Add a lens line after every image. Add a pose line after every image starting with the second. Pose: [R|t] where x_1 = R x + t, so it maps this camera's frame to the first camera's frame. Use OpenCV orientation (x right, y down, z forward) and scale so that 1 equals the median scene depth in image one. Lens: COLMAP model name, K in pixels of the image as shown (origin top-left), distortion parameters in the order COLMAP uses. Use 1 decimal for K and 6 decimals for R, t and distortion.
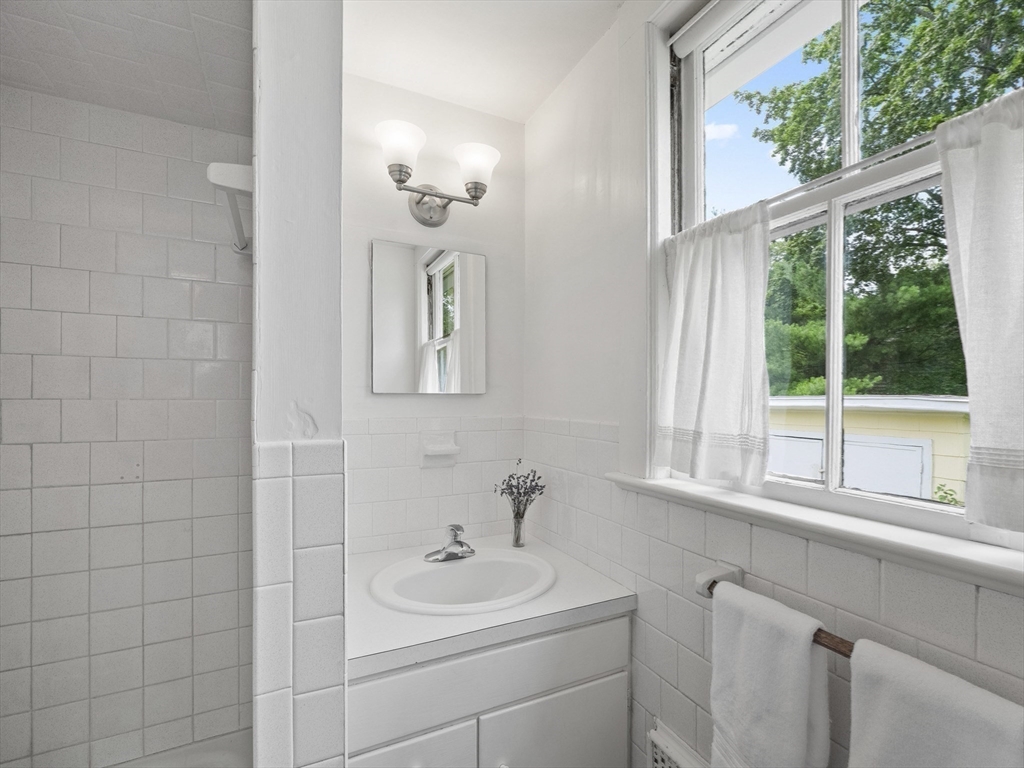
lens RADIAL K [[470.1, 0, 514.4], [0, 470.1, 394.3], [0, 0, 1]] dist [-0.000537, 0.000541]
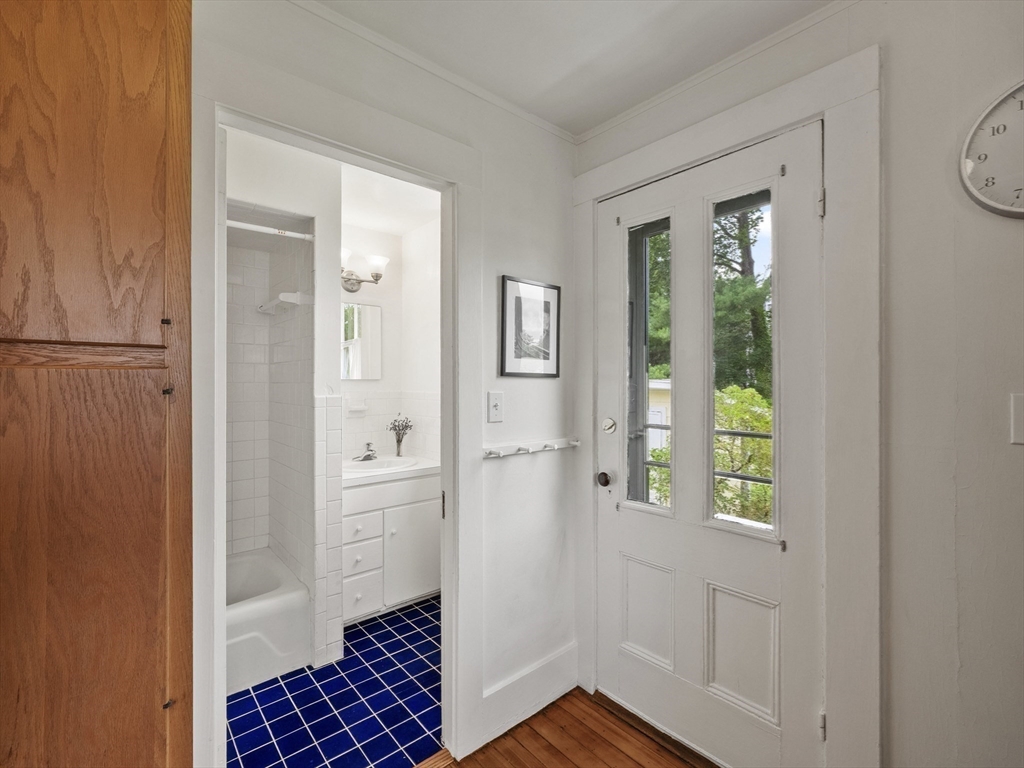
lens RADIAL K [[470.1, 0, 513.6], [0, 470.1, 384.9], [0, 0, 1]] dist [-0.000537, 0.000541]
pose [[0.966975, -0.001881, 0.254865, -0.029008], [-0.002184, 0.999875, 0.015669, -0.010654], [-0.254862, -0.015708, 0.966850, -1.050388]]
